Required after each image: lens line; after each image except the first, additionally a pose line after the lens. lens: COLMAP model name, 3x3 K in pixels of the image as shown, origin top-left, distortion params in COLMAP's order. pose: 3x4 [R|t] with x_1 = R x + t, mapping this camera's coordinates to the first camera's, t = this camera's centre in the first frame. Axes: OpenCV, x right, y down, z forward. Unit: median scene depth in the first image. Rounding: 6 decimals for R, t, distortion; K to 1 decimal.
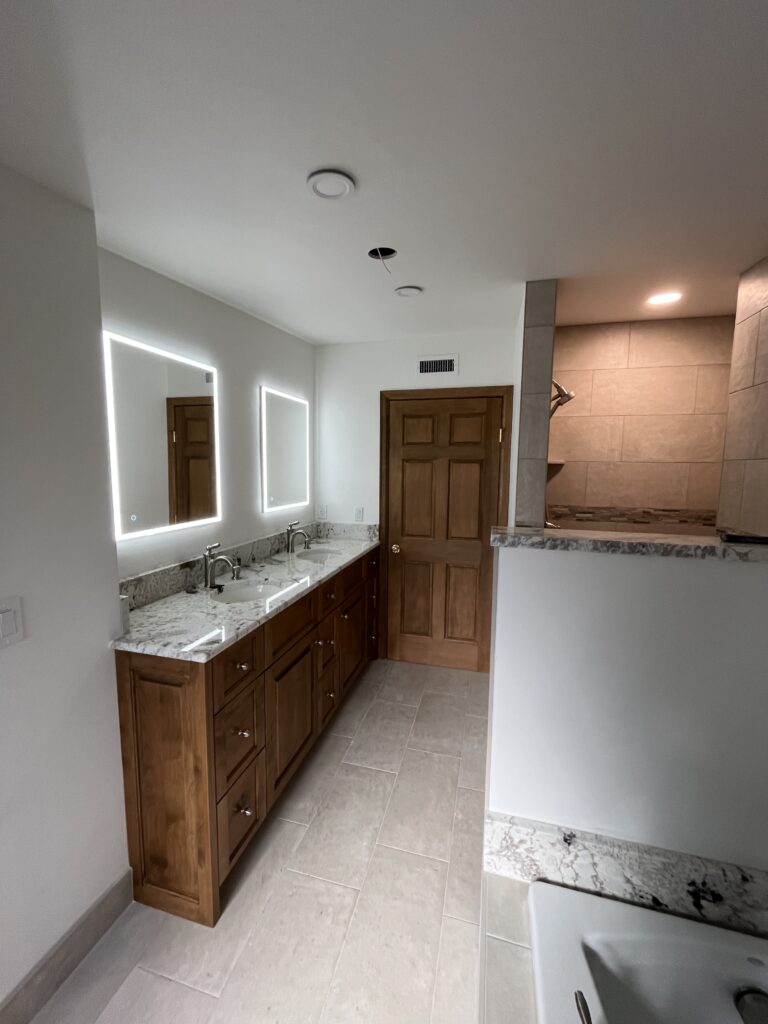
lens RADIAL K [[412.2, 0, 383.4], [0, 412.2, 509.3], [0, 0, 1]] dist [-0.001407, -0.000185]
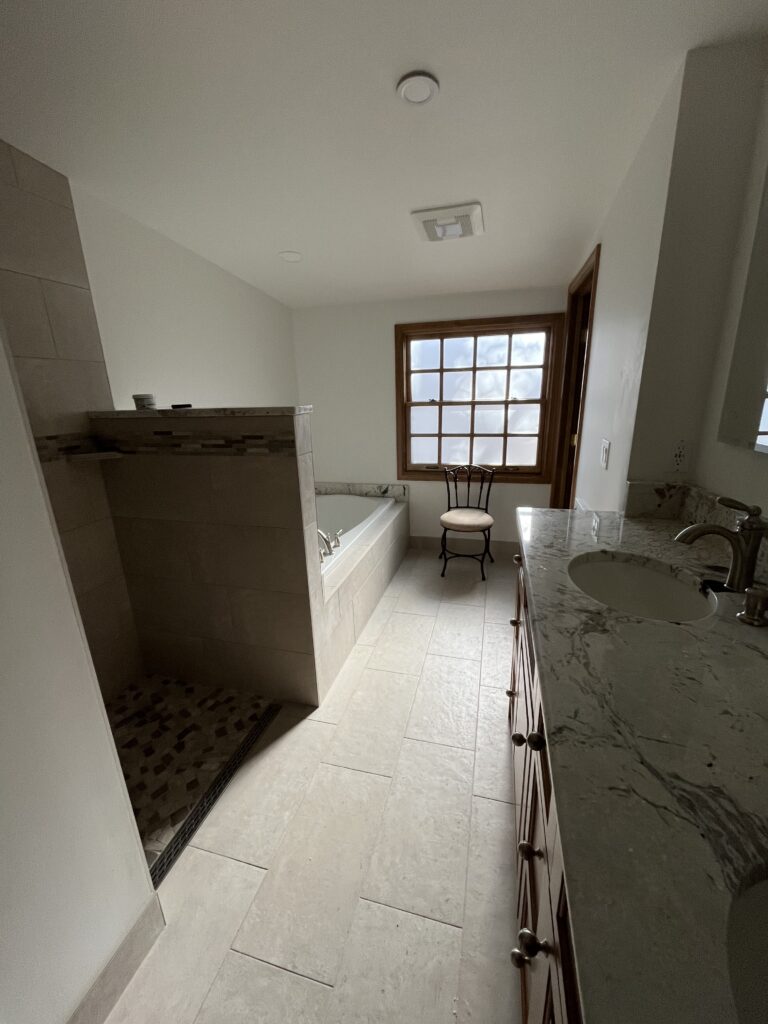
lens RADIAL K [[412.2, 0, 384.7], [0, 412.2, 510.4], [0, 0, 1]] dist [-0.001407, -0.000185]
pose [[-0.999767, 0.019198, 0.009866, -0.022181], [0.021514, 0.923207, 0.383701, -0.099411], [-0.001742, 0.383824, -0.923405, 1.564491]]
